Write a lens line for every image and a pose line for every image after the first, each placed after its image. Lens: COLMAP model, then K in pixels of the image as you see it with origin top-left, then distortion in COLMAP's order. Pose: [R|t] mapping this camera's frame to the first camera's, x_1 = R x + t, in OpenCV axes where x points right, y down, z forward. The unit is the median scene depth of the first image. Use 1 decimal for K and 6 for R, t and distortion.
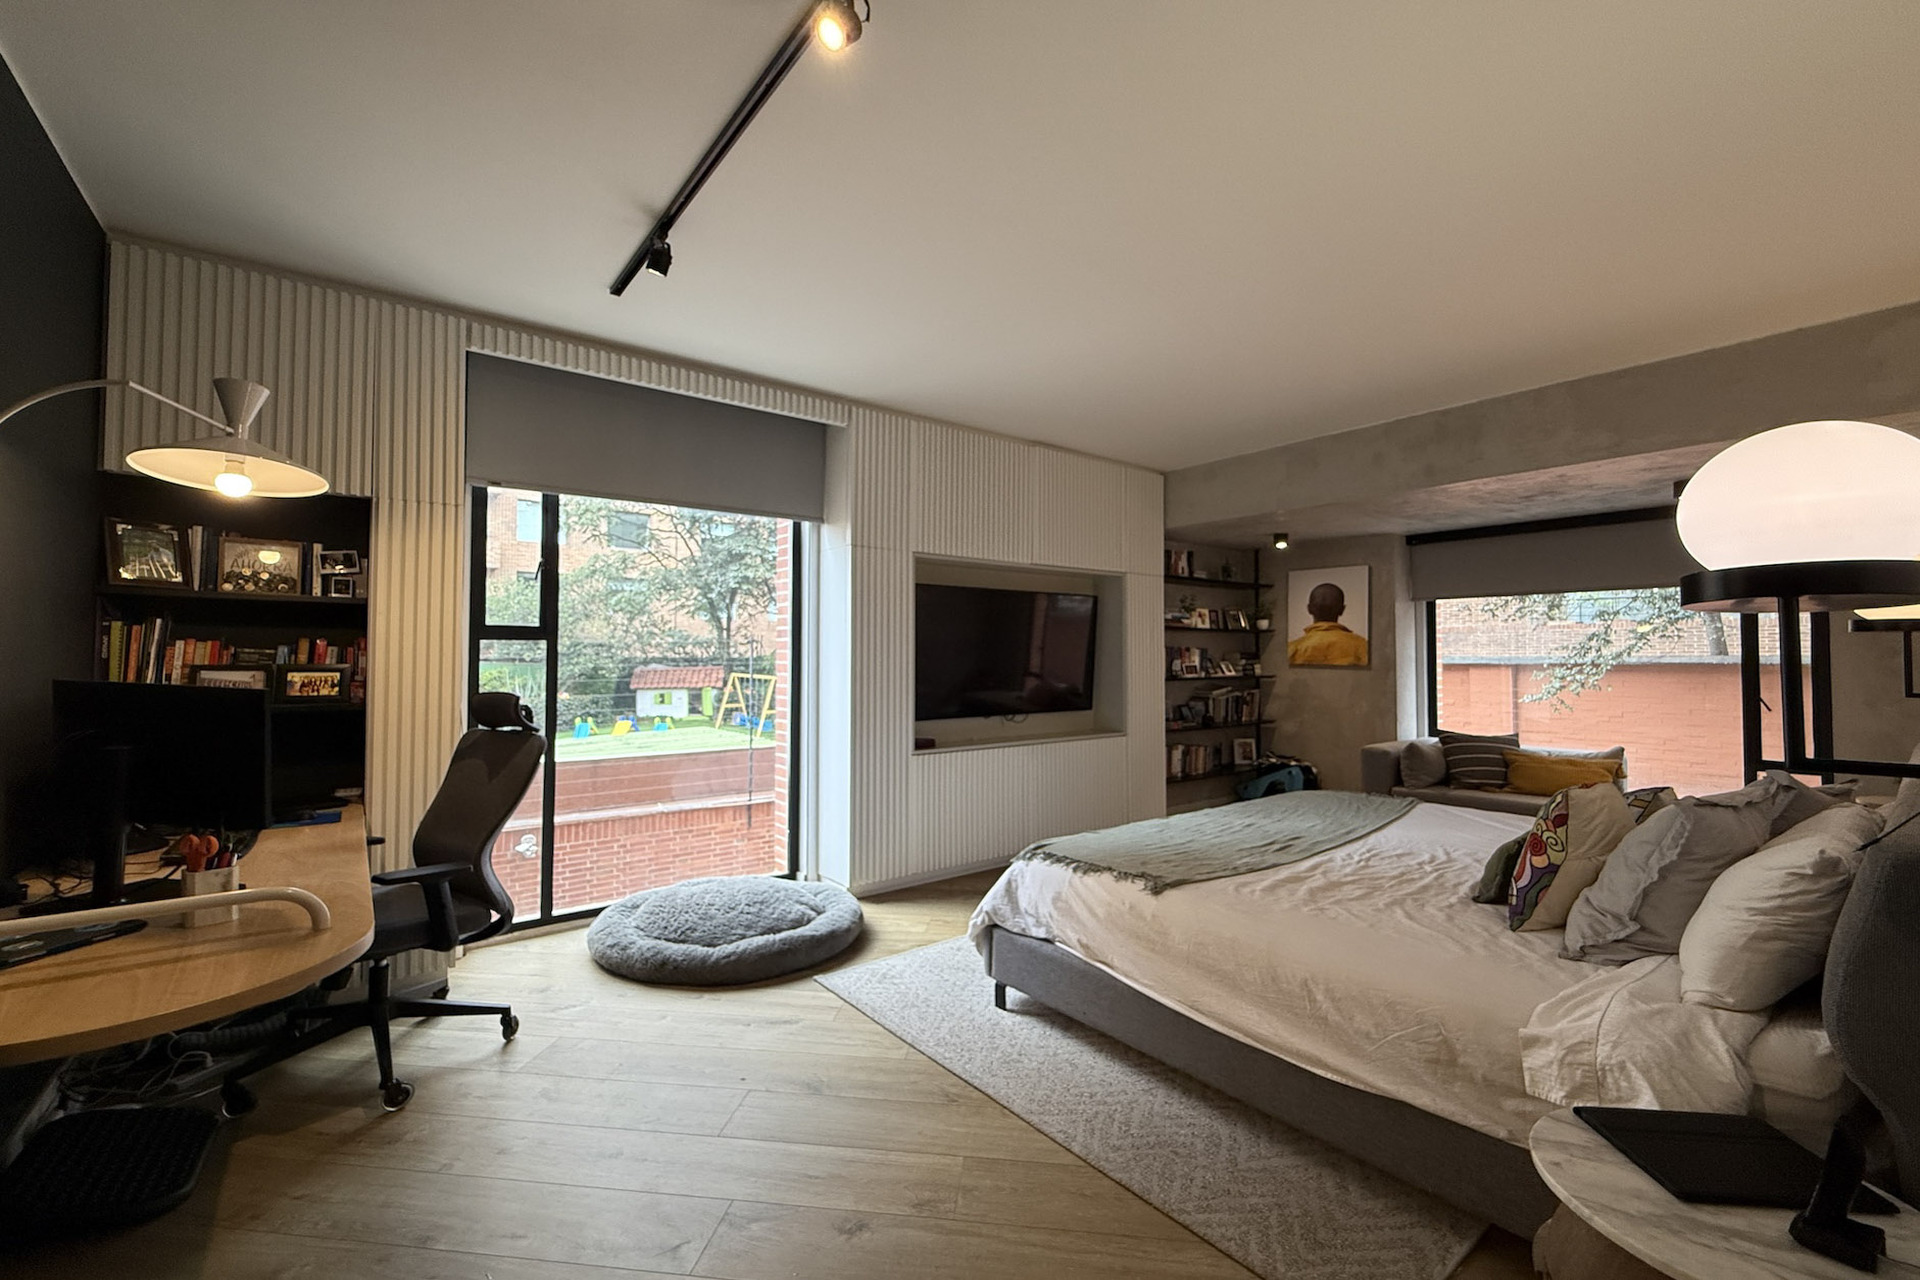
lens RADIAL K [[789.3, 0, 955.9], [0, 789.3, 635.2], [0, 0, 1]] dist [-0.001029, 0.000087]
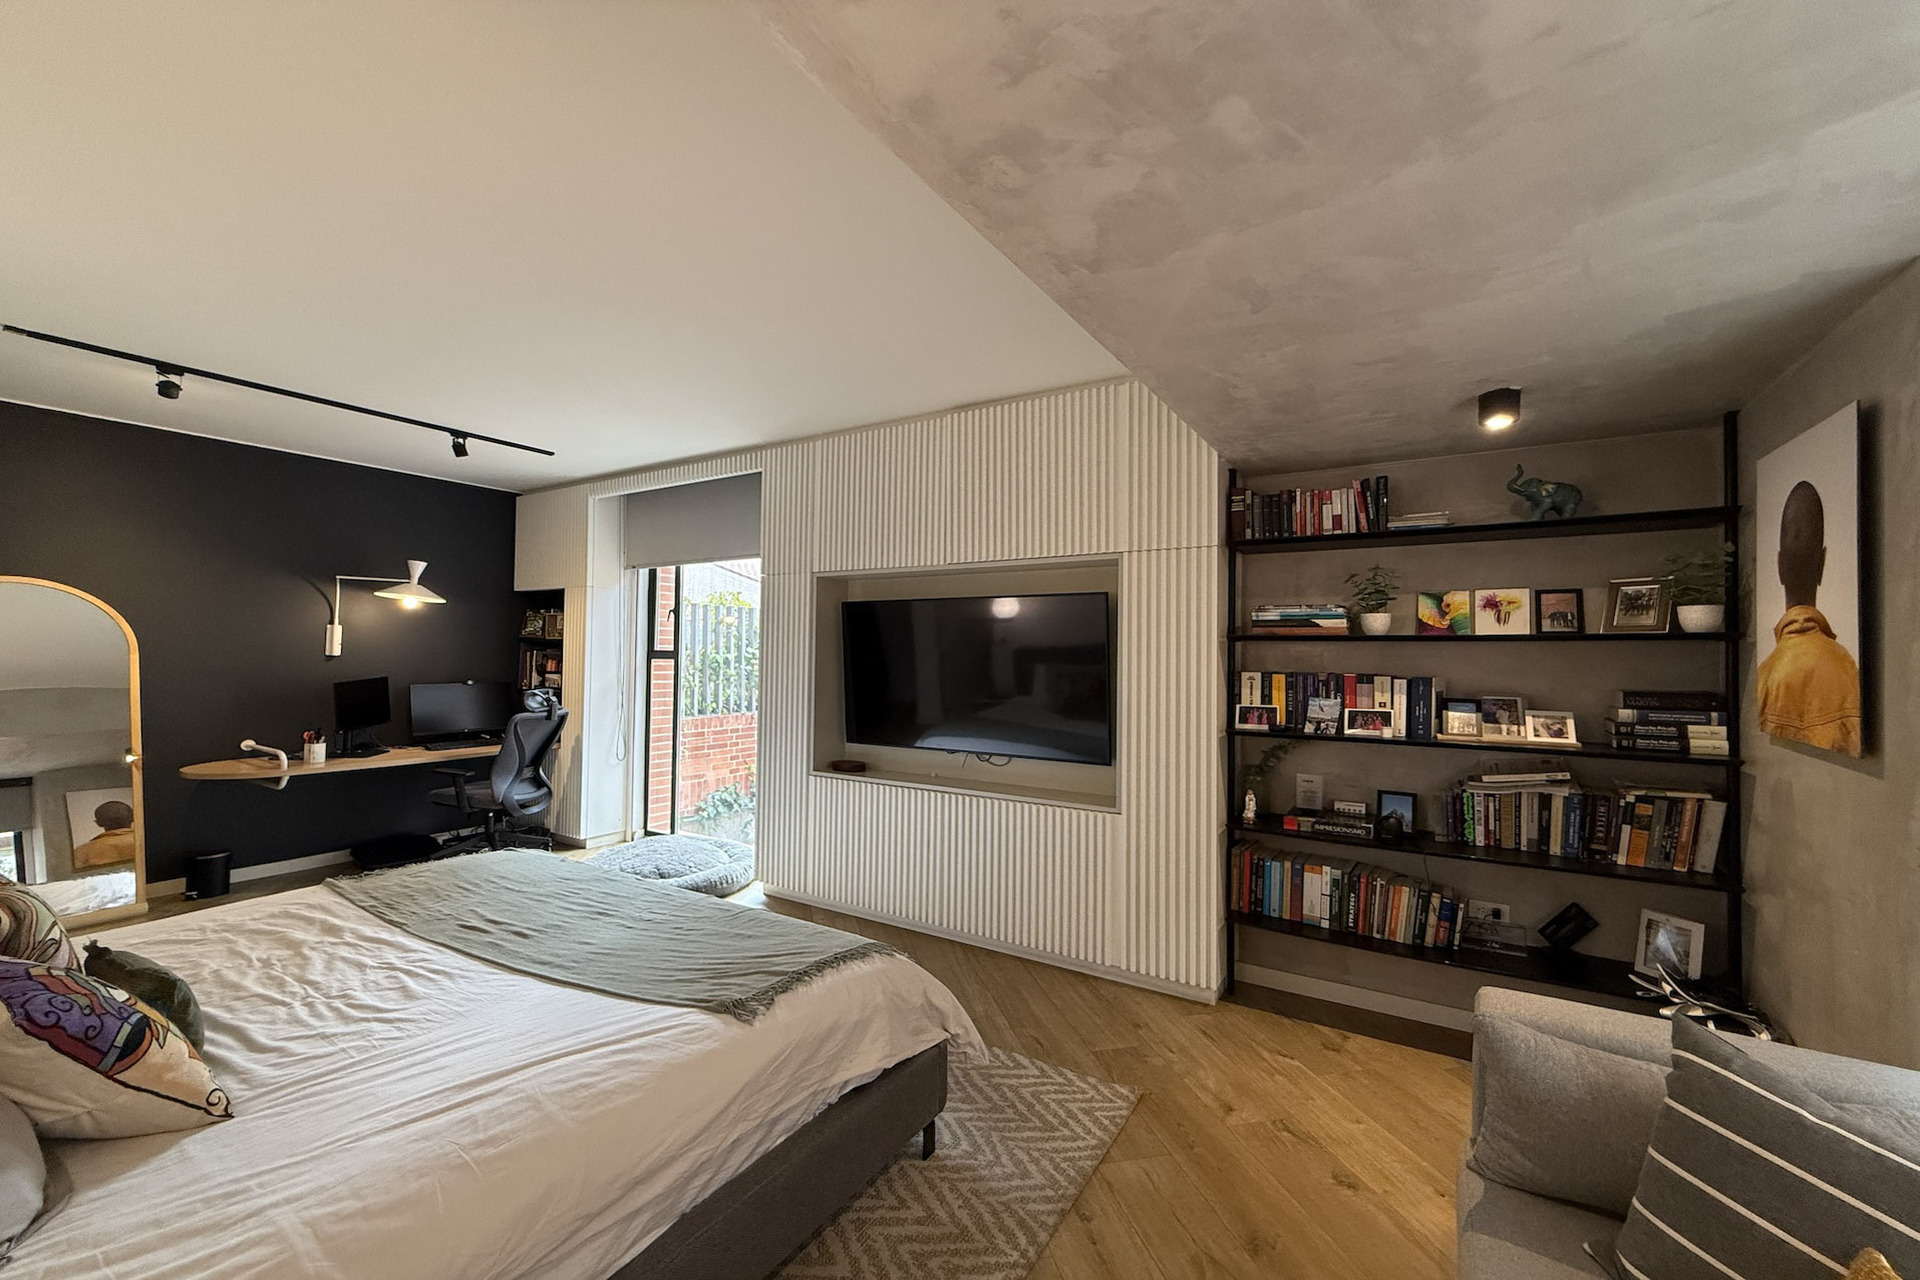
lens RADIAL K [[775.1, 0, 956.1], [0, 775.1, 637.8], [0, 0, 1]] dist [-0.000096, -0.000031]
pose [[0.345651, -0.019152, -0.938168, 0.681127], [0.012616, 0.999796, -0.015762, -0.003119], [0.938278, -0.006387, 0.345822, 0.609609]]
